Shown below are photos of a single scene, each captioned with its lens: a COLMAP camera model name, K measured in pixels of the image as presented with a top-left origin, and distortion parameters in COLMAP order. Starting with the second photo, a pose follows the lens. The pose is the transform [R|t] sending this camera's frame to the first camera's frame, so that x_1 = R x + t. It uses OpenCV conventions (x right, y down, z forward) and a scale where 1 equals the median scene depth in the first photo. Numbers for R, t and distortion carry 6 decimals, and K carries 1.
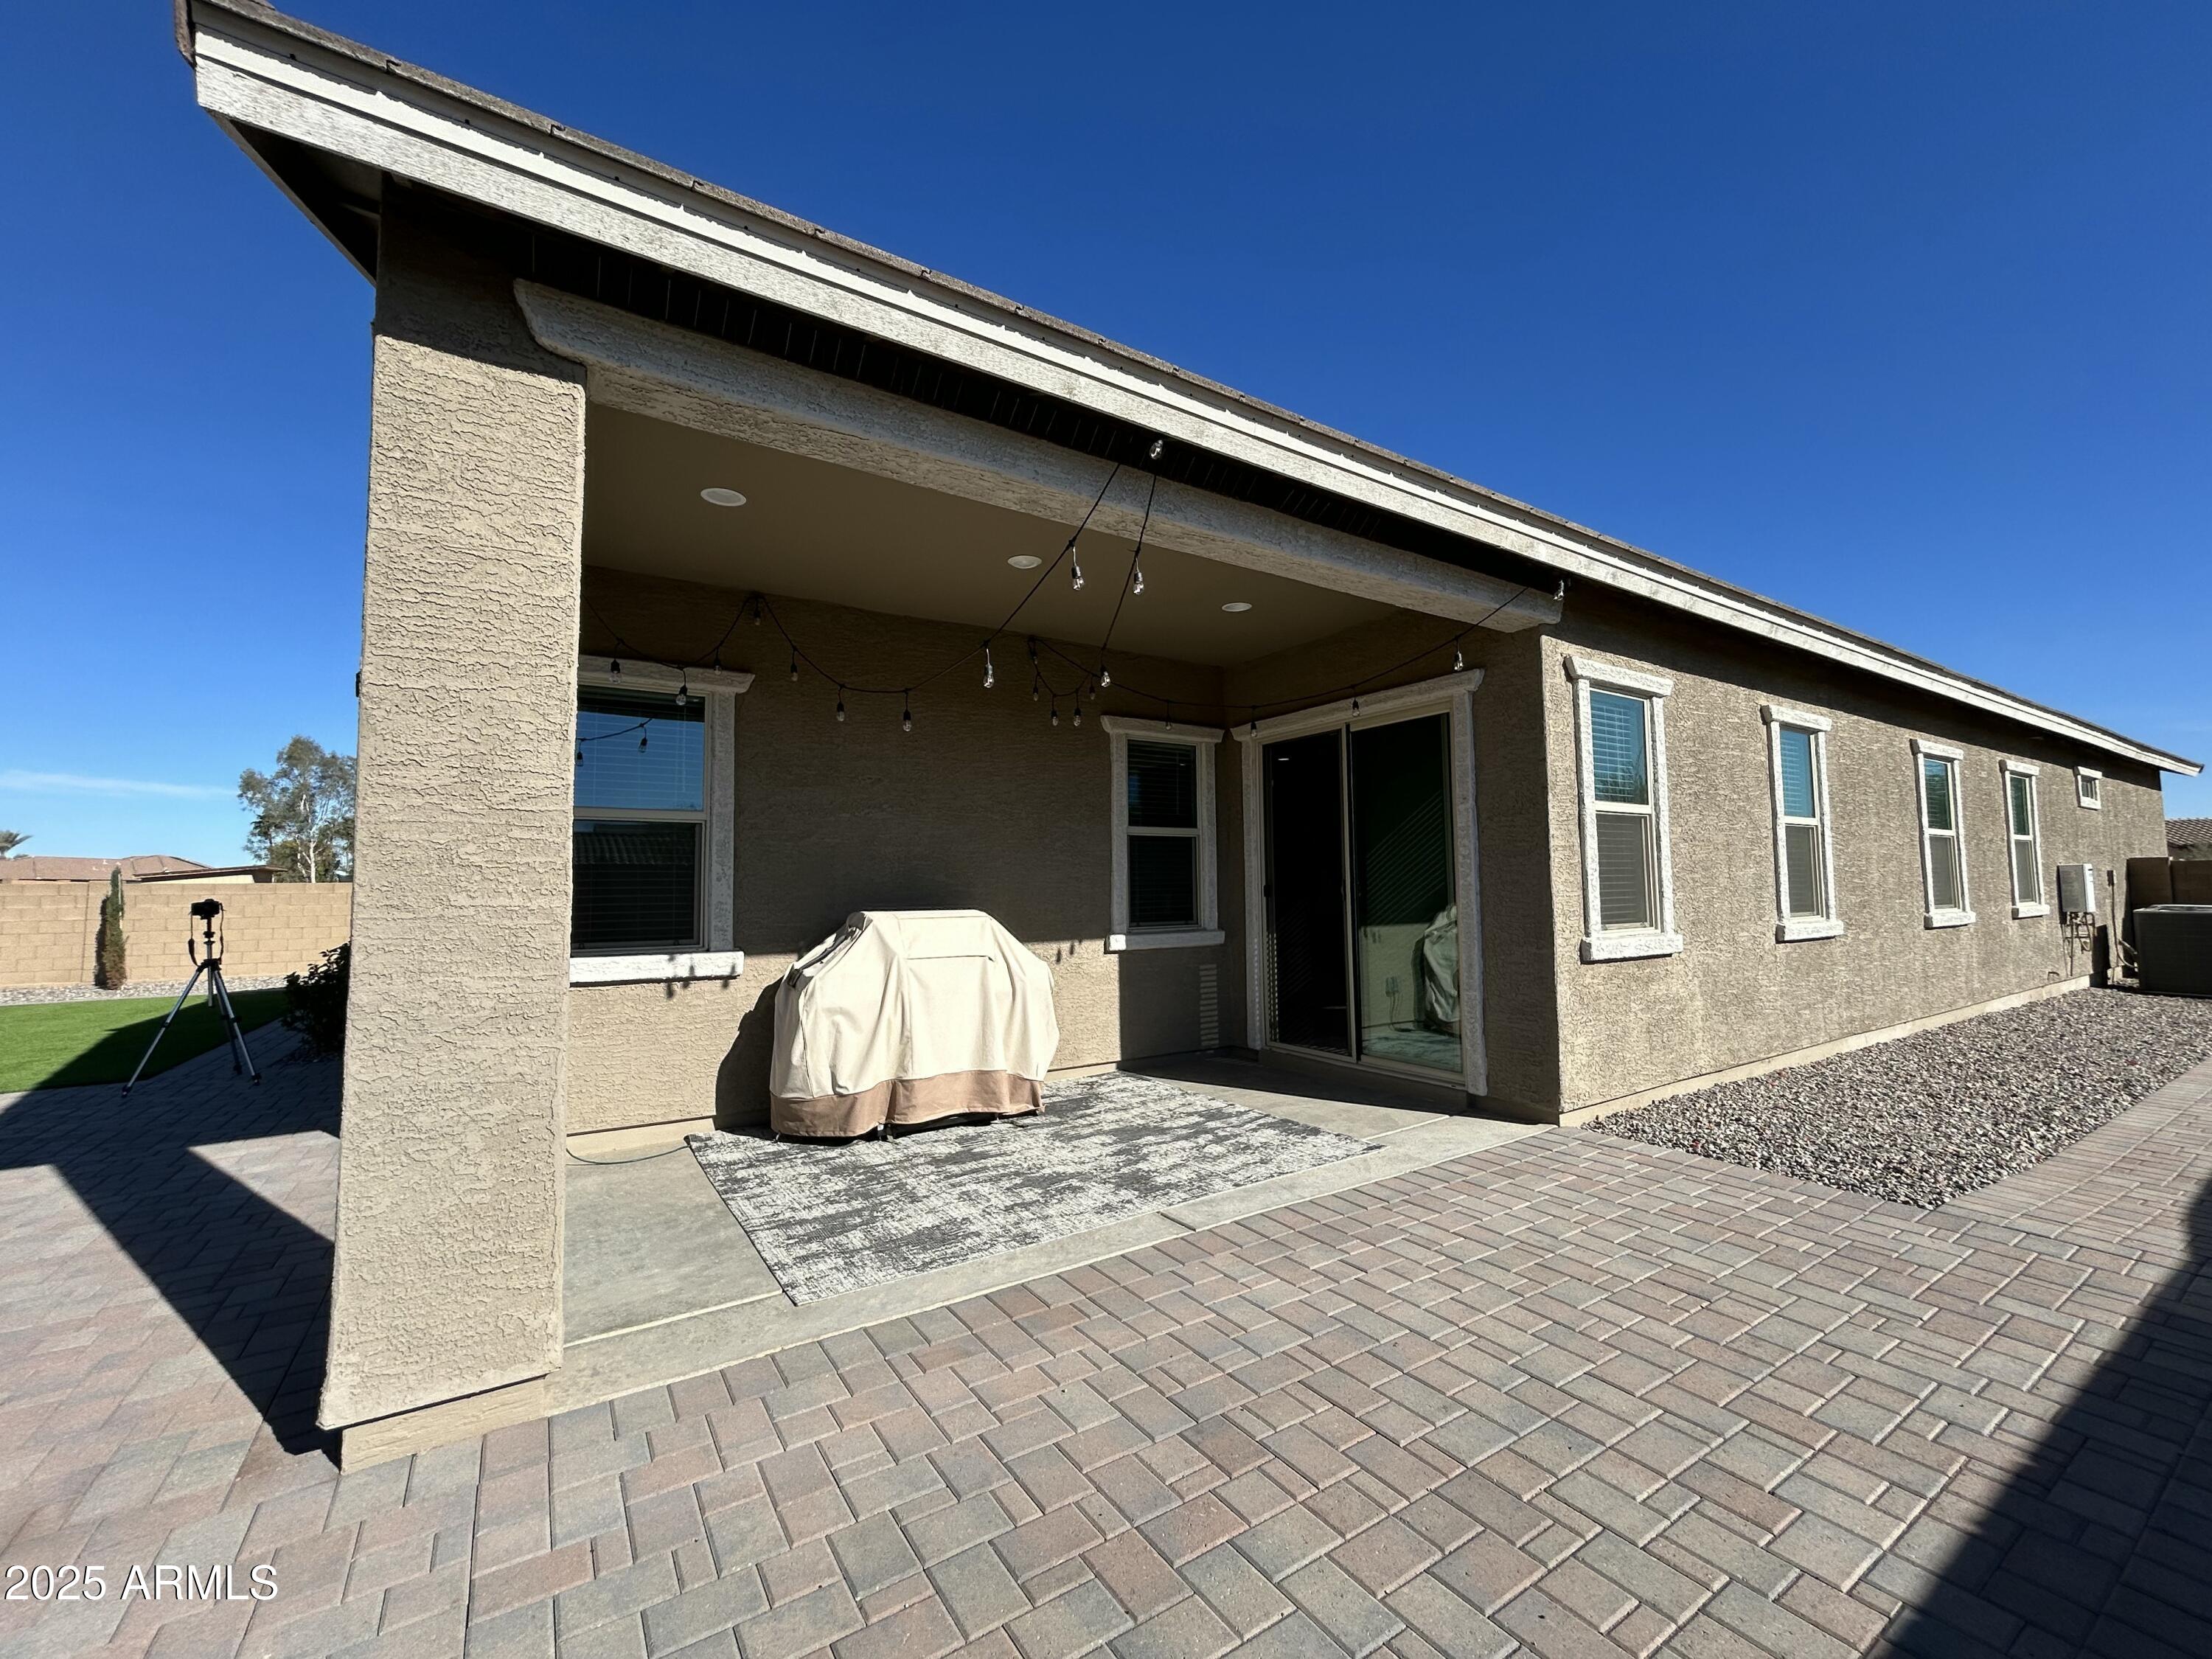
lens RADIAL K [[903.9, 0, 1105.6], [0, 903.9, 830.4], [0, 0, 1]] dist [-0.001094, -0.000559]
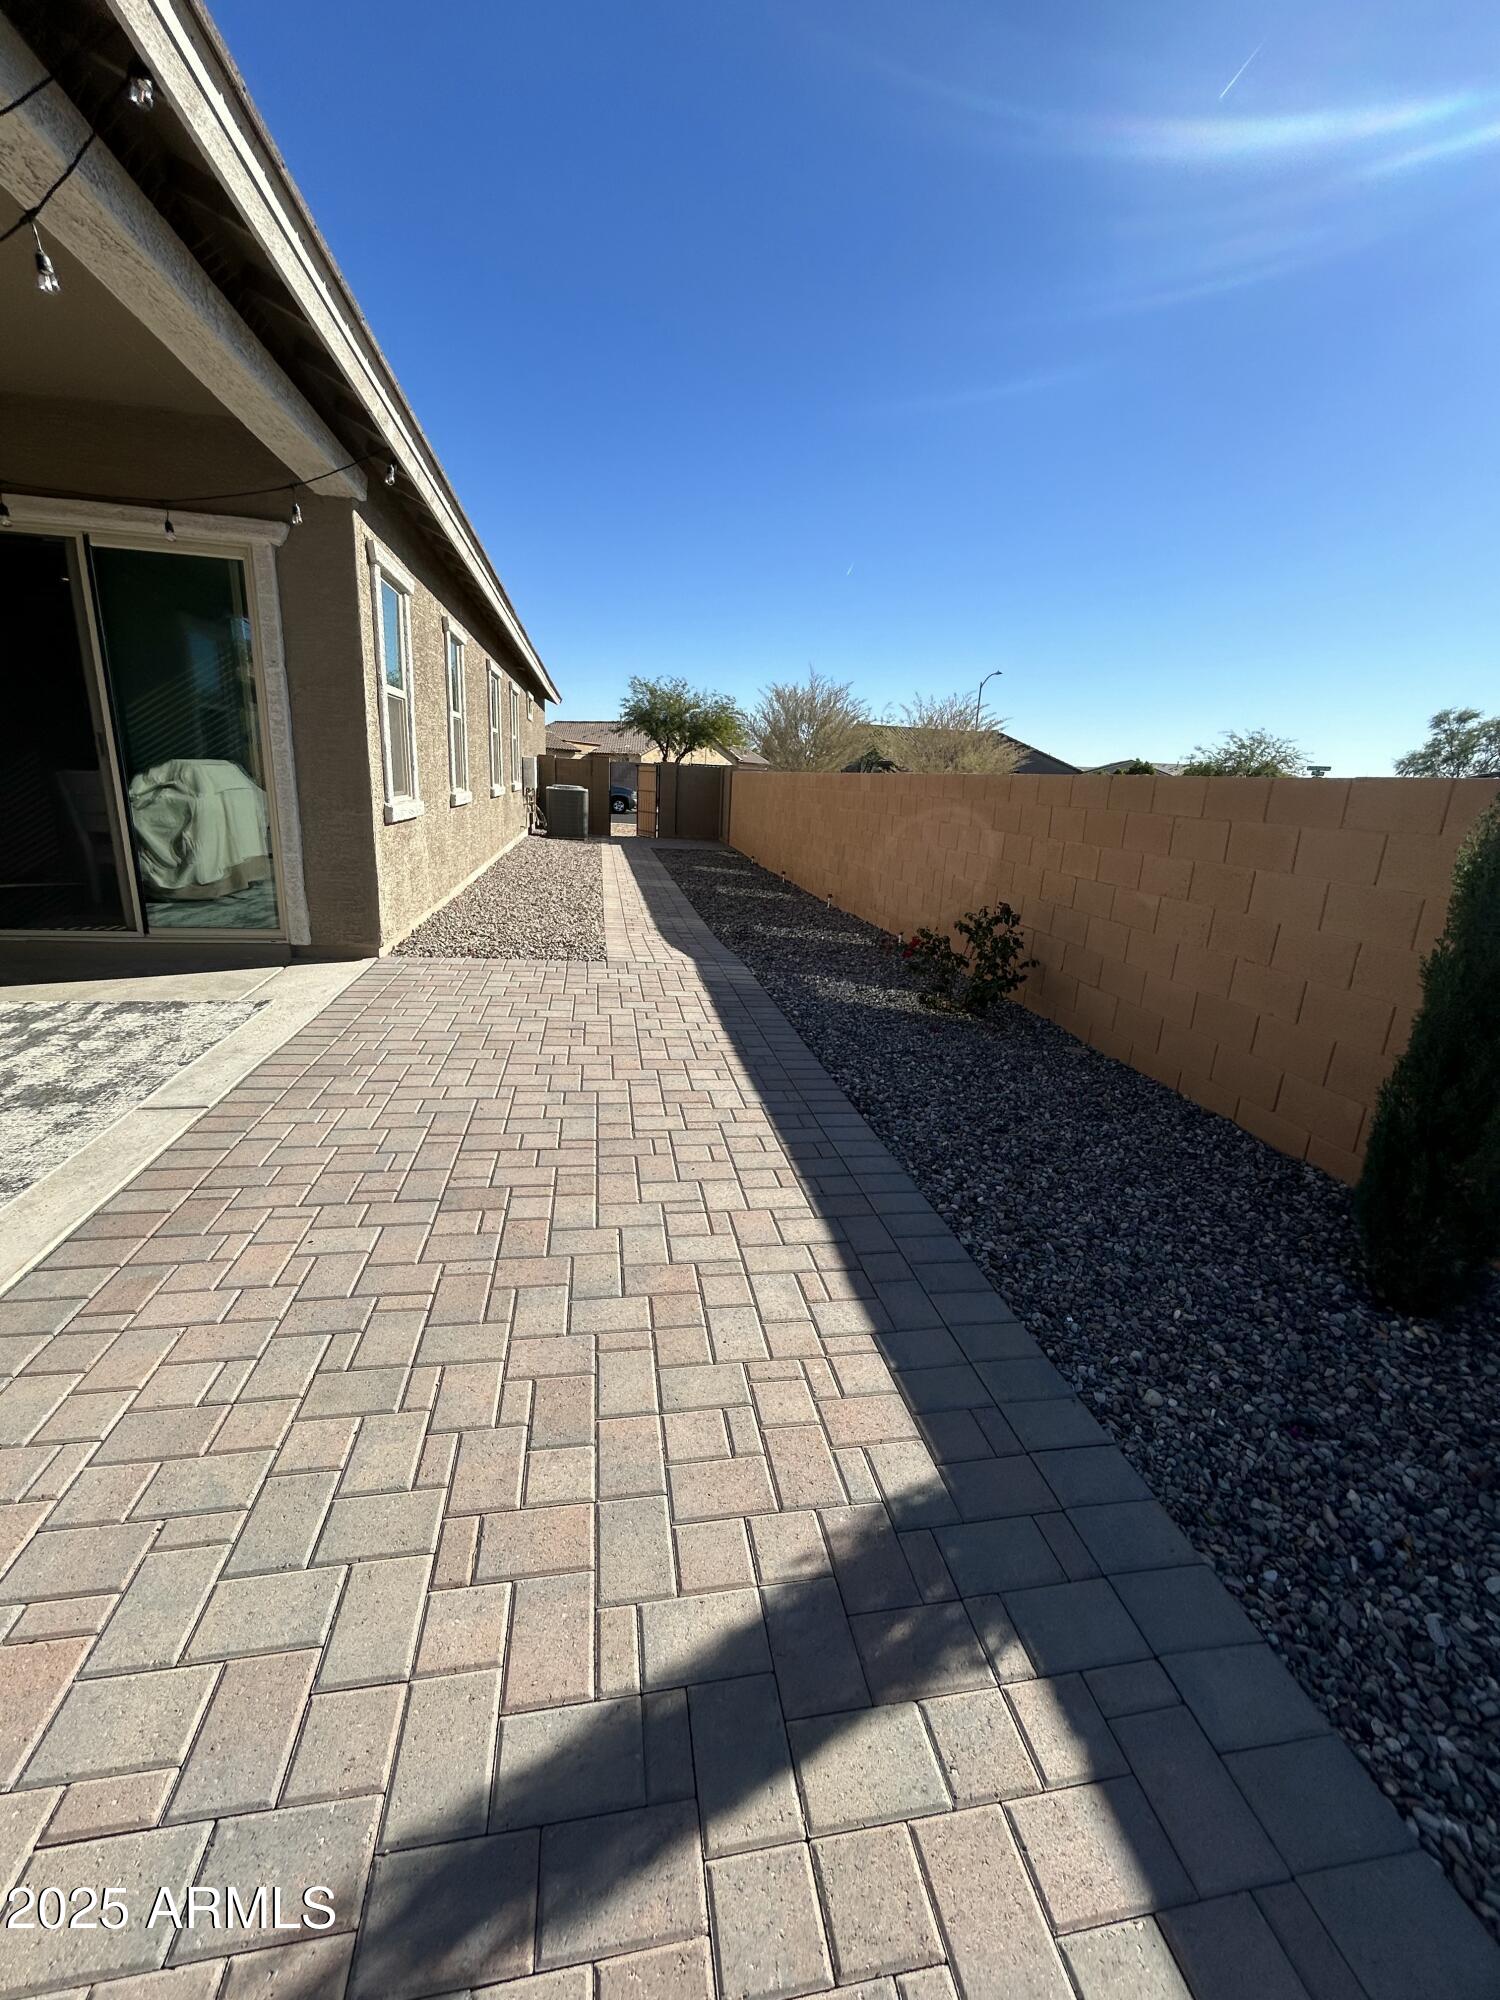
lens RADIAL K [[817.3, 0, 754.6], [0, 817.3, 1003.5], [0, 0, 1]] dist [-0.001094, -0.000559]
pose [[0.375558, -0.216503, 0.901156, -0.382417], [-0.111879, 0.954631, 0.275976, 0.022222], [-0.920021, -0.204465, 0.334297, 0.156811]]
